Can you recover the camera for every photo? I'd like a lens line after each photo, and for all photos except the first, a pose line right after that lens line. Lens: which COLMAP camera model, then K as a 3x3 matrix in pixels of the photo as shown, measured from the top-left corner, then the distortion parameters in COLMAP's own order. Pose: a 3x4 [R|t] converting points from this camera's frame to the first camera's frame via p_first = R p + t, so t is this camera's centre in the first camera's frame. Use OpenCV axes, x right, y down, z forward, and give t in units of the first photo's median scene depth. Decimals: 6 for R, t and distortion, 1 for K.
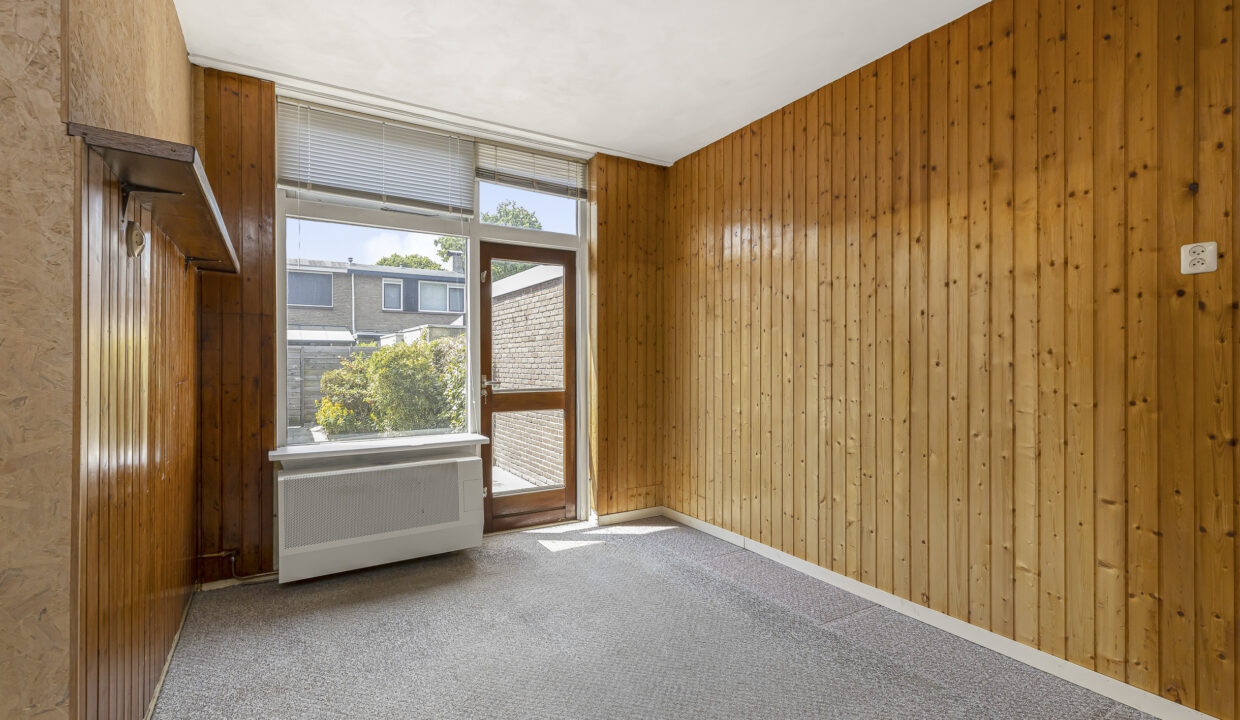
lens RADIAL K [[560.0, 0, 620.9], [0, 560.0, 362.3], [0, 0, 1]] dist [-0.002089, -0.000061]
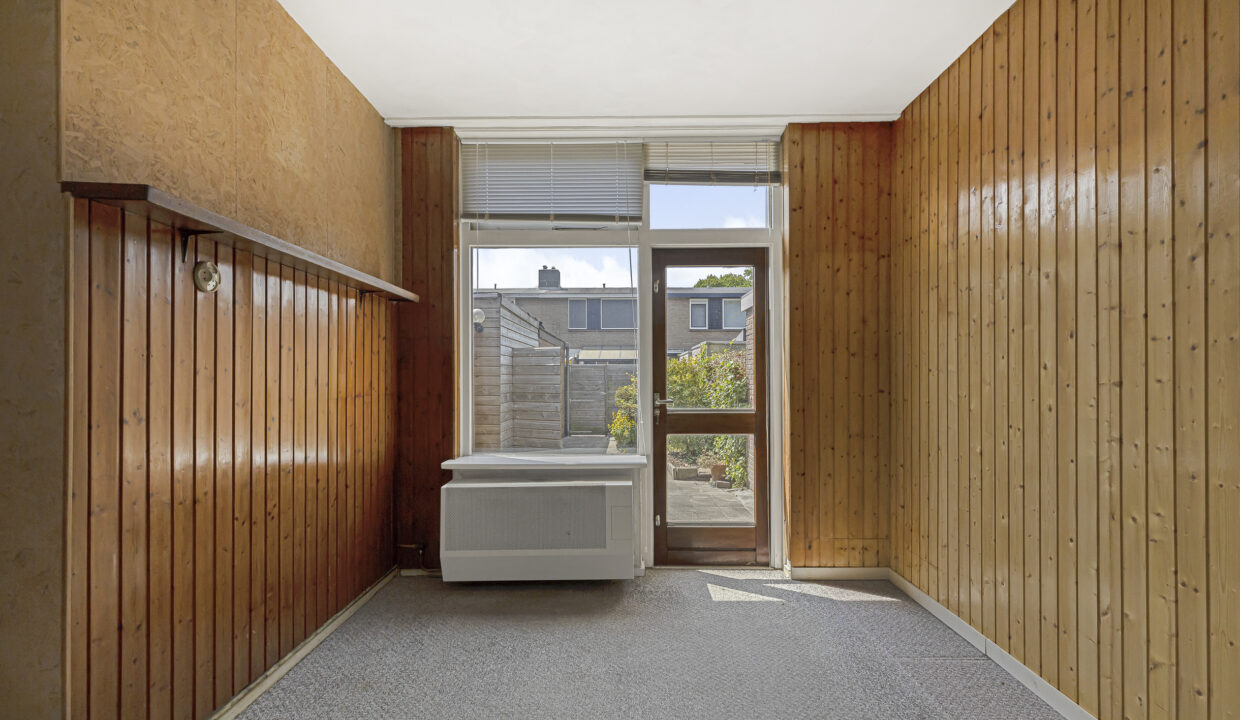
lens RADIAL K [[563.6, 0, 620.9], [0, 563.6, 377.0], [0, 0, 1]] dist [0.000732, 0.000177]
pose [[0.848139, -0.003223, -0.529765, 0.185011], [0.002119, 0.999994, -0.002692, -0.001340], [0.529770, 0.001161, 0.848140, 0.168764]]
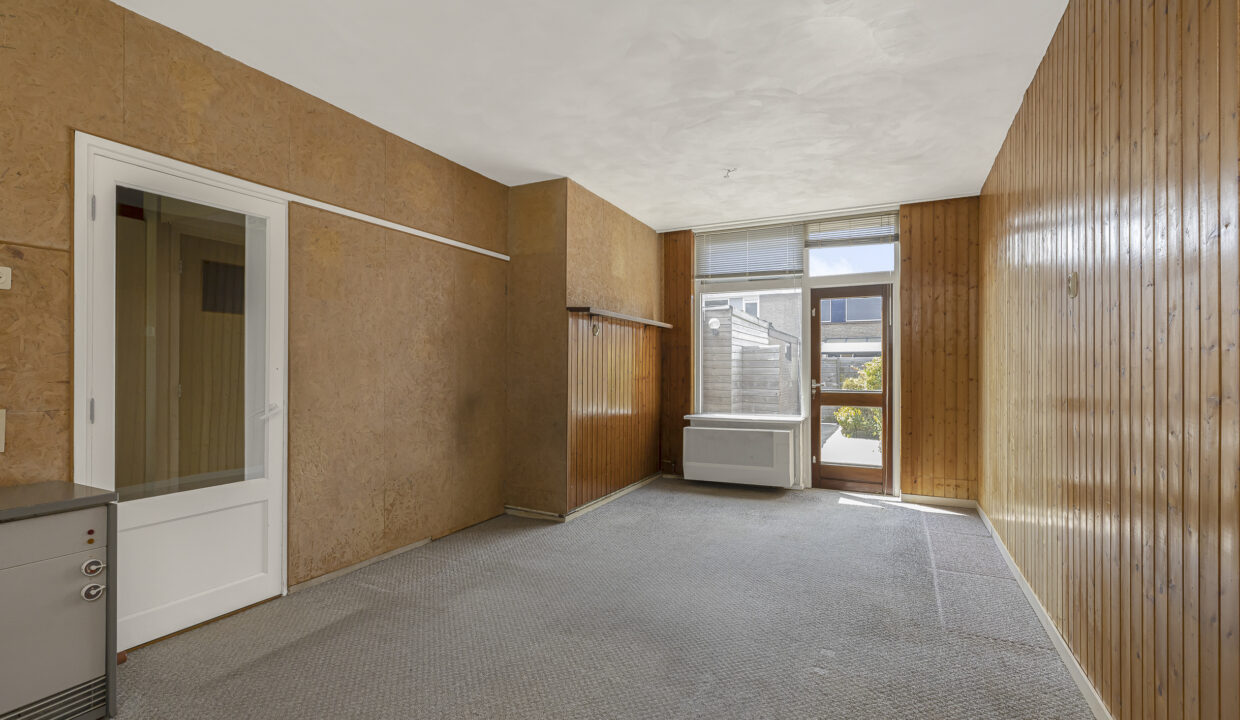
lens RADIAL K [[572.0, 0, 621.0], [0, 572.0, 367.6], [0, 0, 1]] dist [-0.000830, 0.000032]
pose [[0.545262, -0.003539, -0.838258, 0.690328], [-0.002445, 0.999980, -0.005812, 0.001561], [0.838262, 0.005218, 0.545243, -0.226933]]
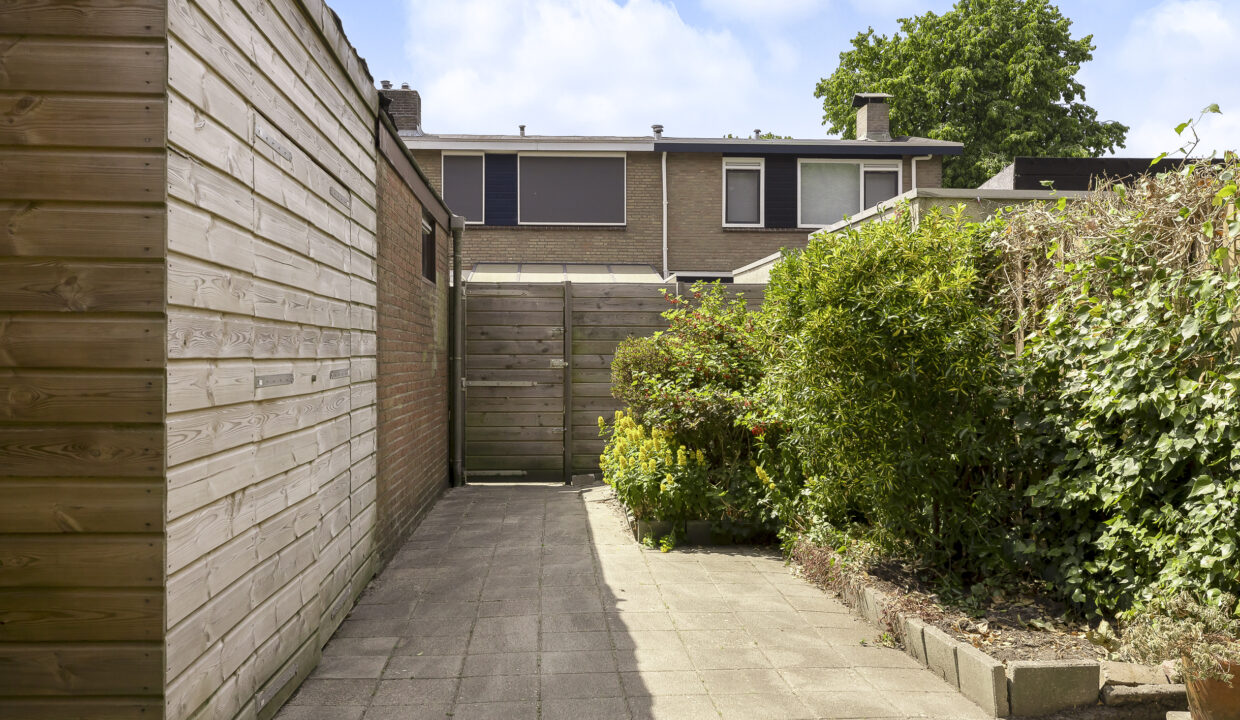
lens RADIAL K [[1065.7, 0, 582.8], [0, 1065.7, 360.8], [0, 0, 1]] dist [0.002360, 0.000328]
pose [[0.874336, 0.005552, -0.485289, -0.632173], [-0.003575, 0.999981, 0.004999, 0.078299], [0.485308, -0.002636, 0.874339, 1.122505]]
